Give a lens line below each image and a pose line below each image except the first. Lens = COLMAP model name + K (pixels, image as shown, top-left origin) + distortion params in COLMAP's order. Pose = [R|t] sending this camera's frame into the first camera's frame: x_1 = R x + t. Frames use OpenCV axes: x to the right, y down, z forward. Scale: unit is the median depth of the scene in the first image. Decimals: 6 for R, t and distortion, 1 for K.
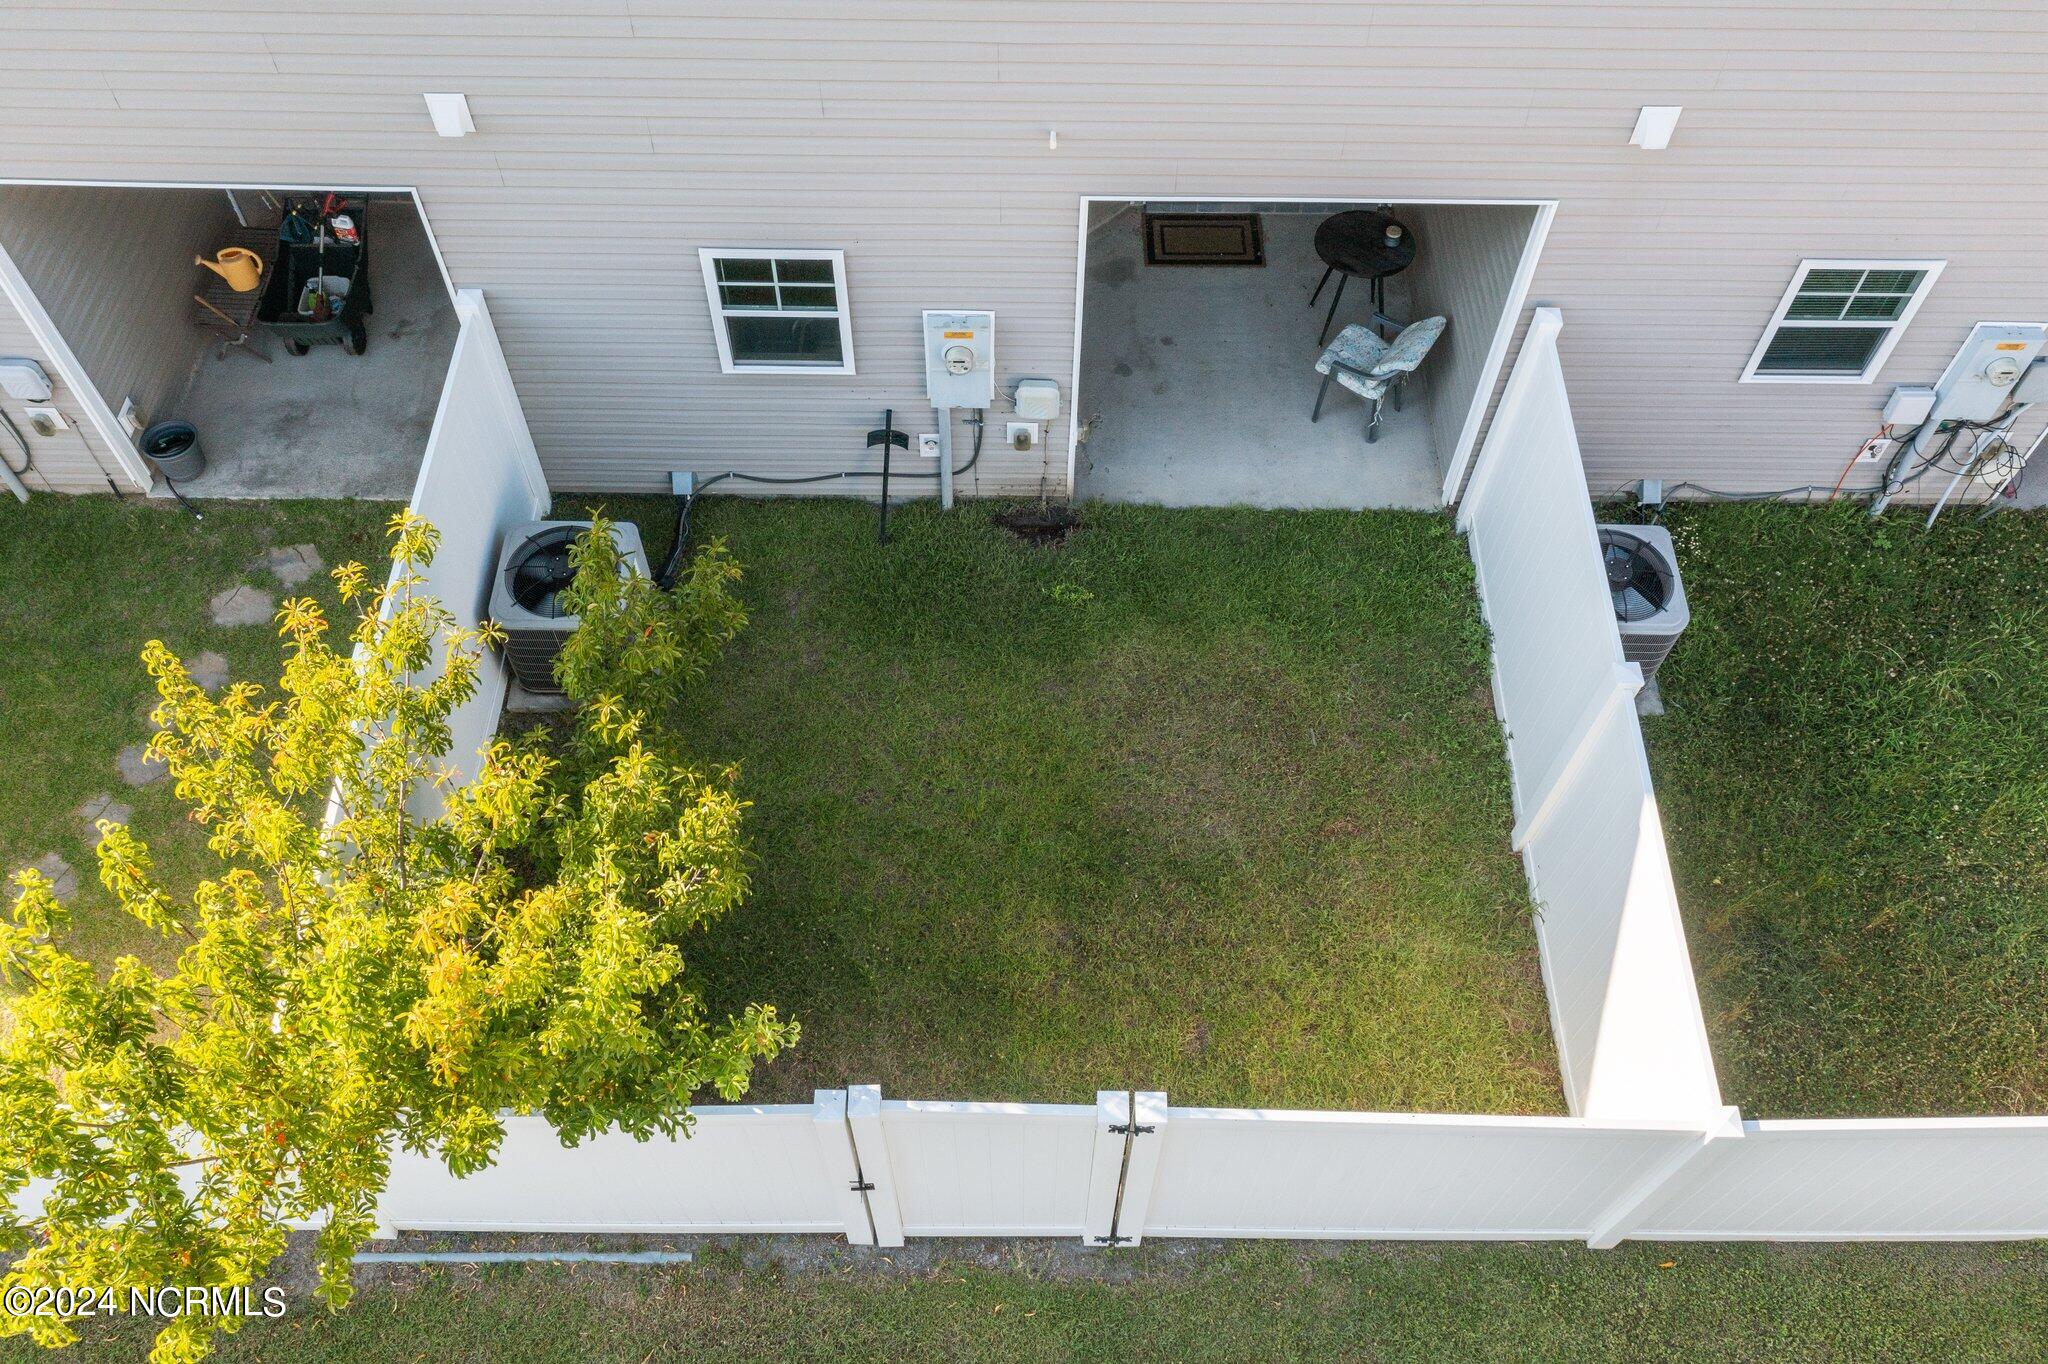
lens RADIAL K [[1618.1, 0, 1024.0], [0, 1618.1, 682.0], [0, 0, 1]] dist [-0.004107, -0.000748]
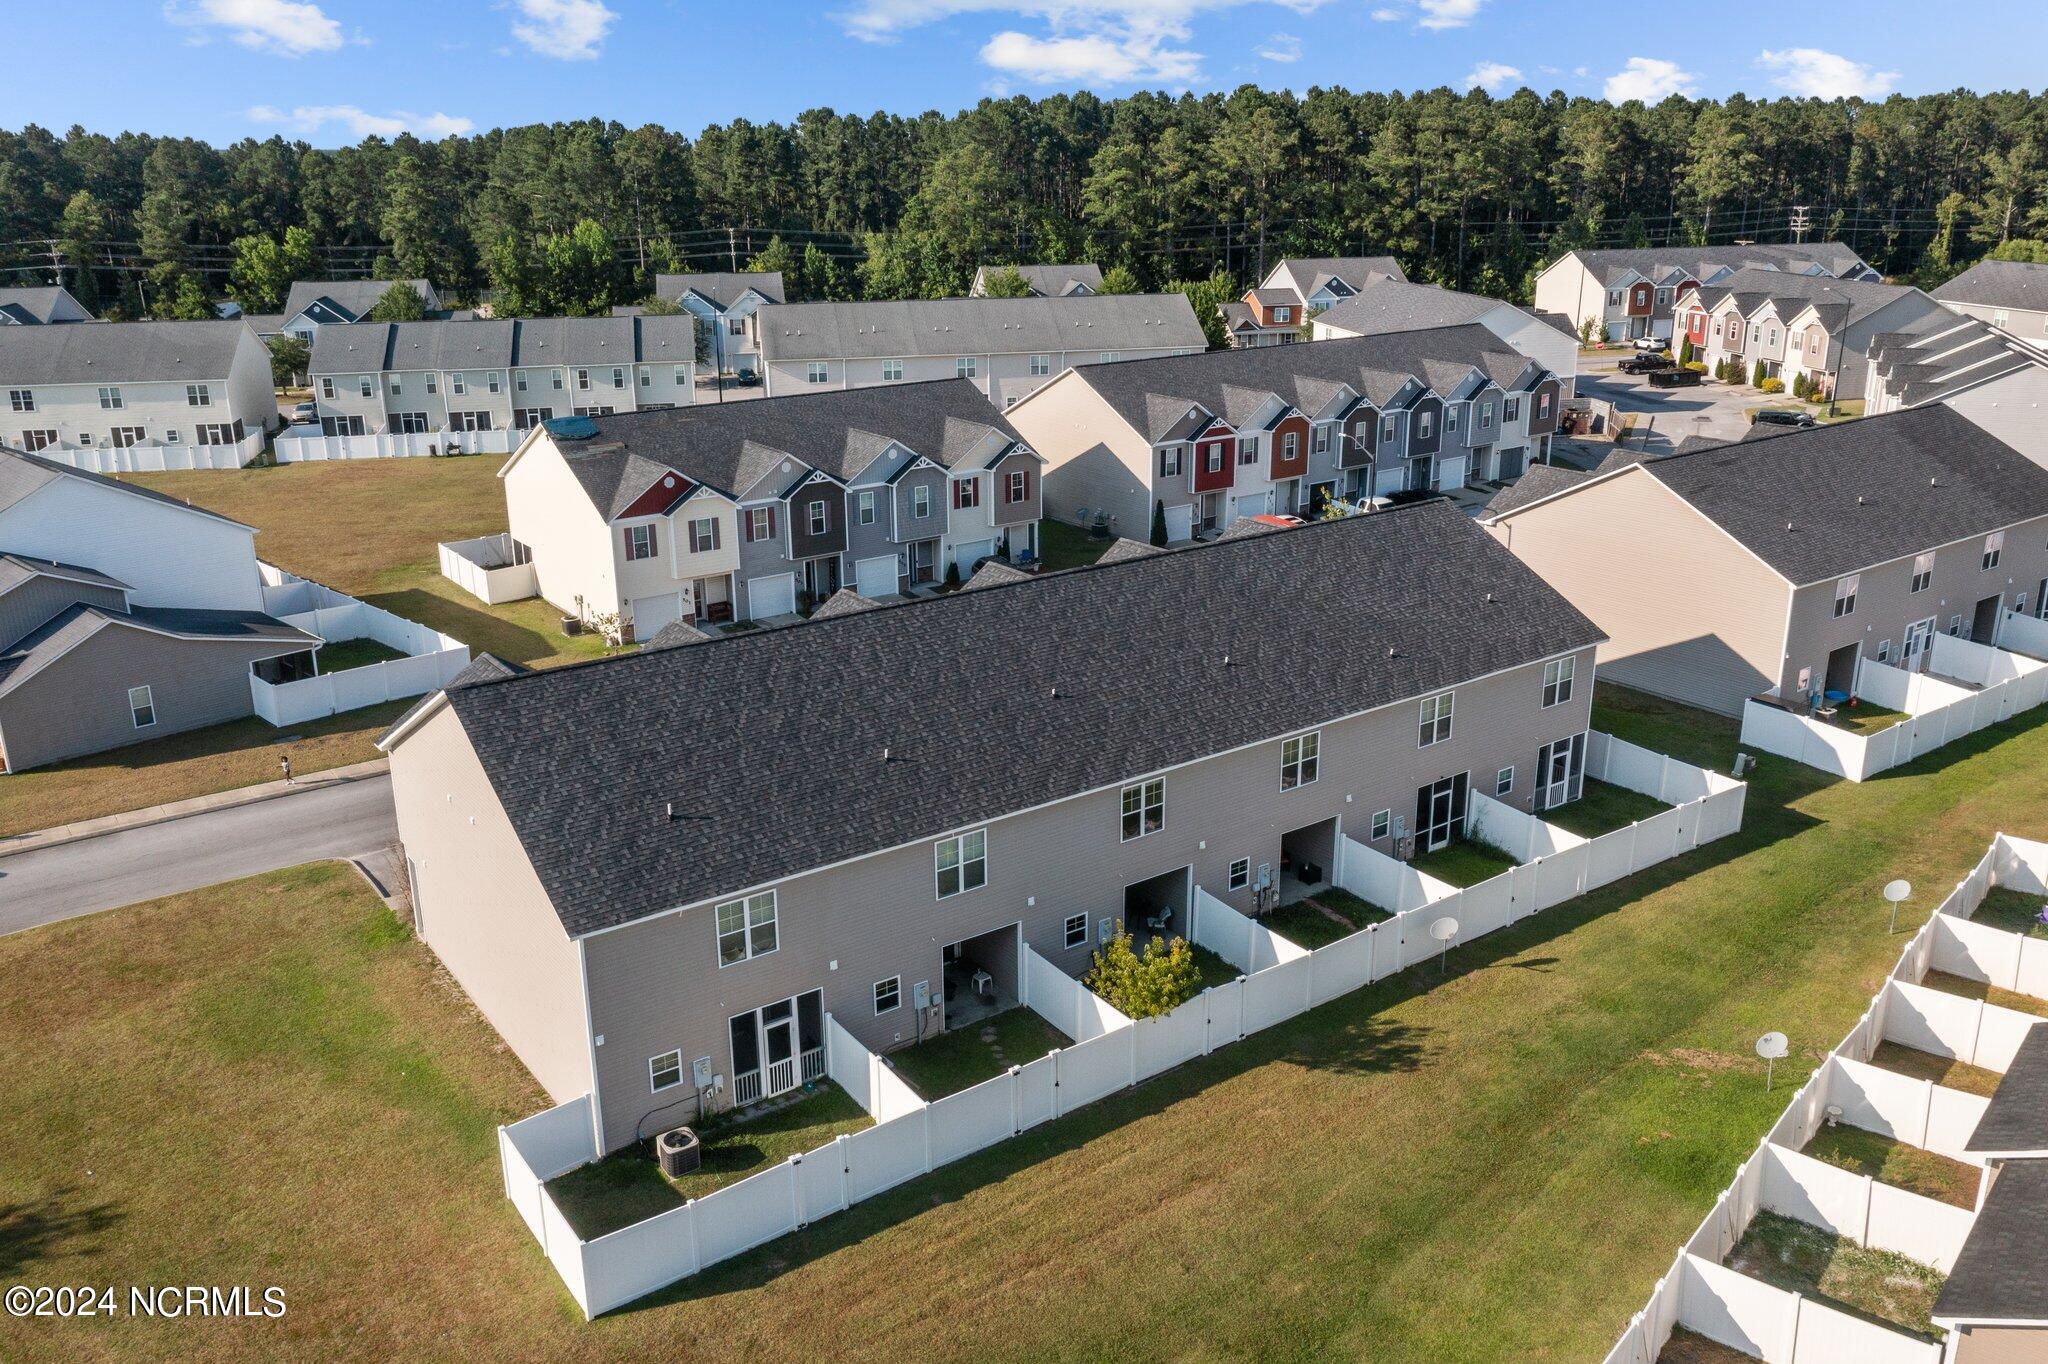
lens RADIAL K [[1628.8, 0, 1024.0], [0, 1628.8, 682.0], [0, 0, 1]] dist [0.004350, 0.001744]
pose [[0.808576, -0.202698, 0.552376, -2.699523], [0.497211, 0.737367, -0.457243, 1.315555], [-0.314622, 0.644362, 0.697001, -2.700261]]
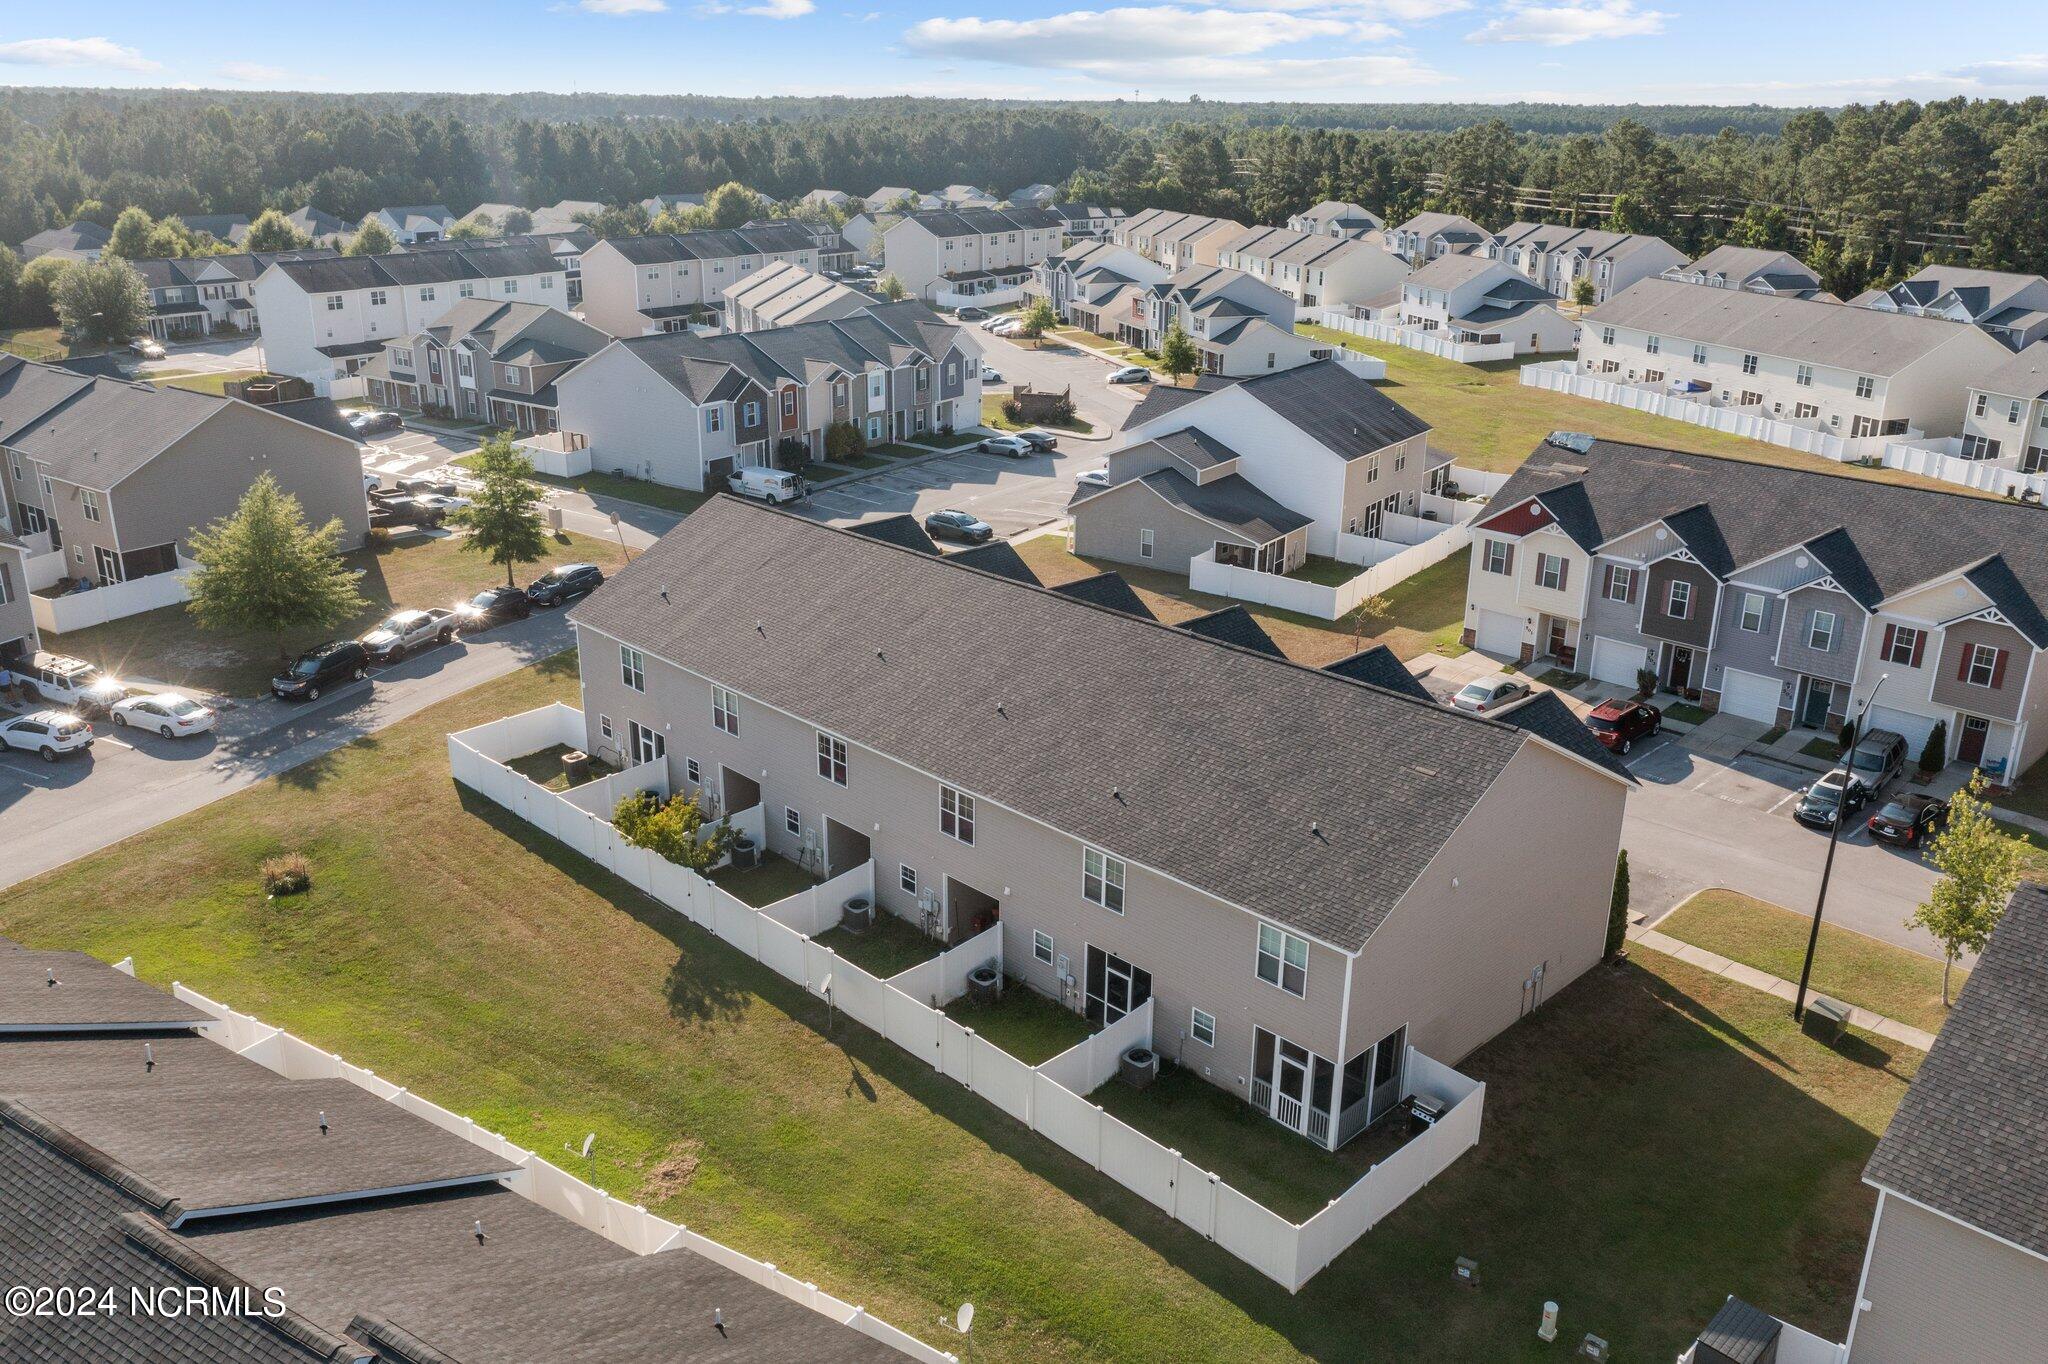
lens RADIAL K [[1609.8, 0, 1024.0], [0, 1609.8, 682.0], [0, 0, 1]] dist [0.004172, -0.000039]
pose [[0.701571, 0.234552, -0.672892, 4.210502], [-0.589367, 0.721770, -0.362897, 1.030385], [0.400555, 0.651178, 0.644611, -2.758204]]
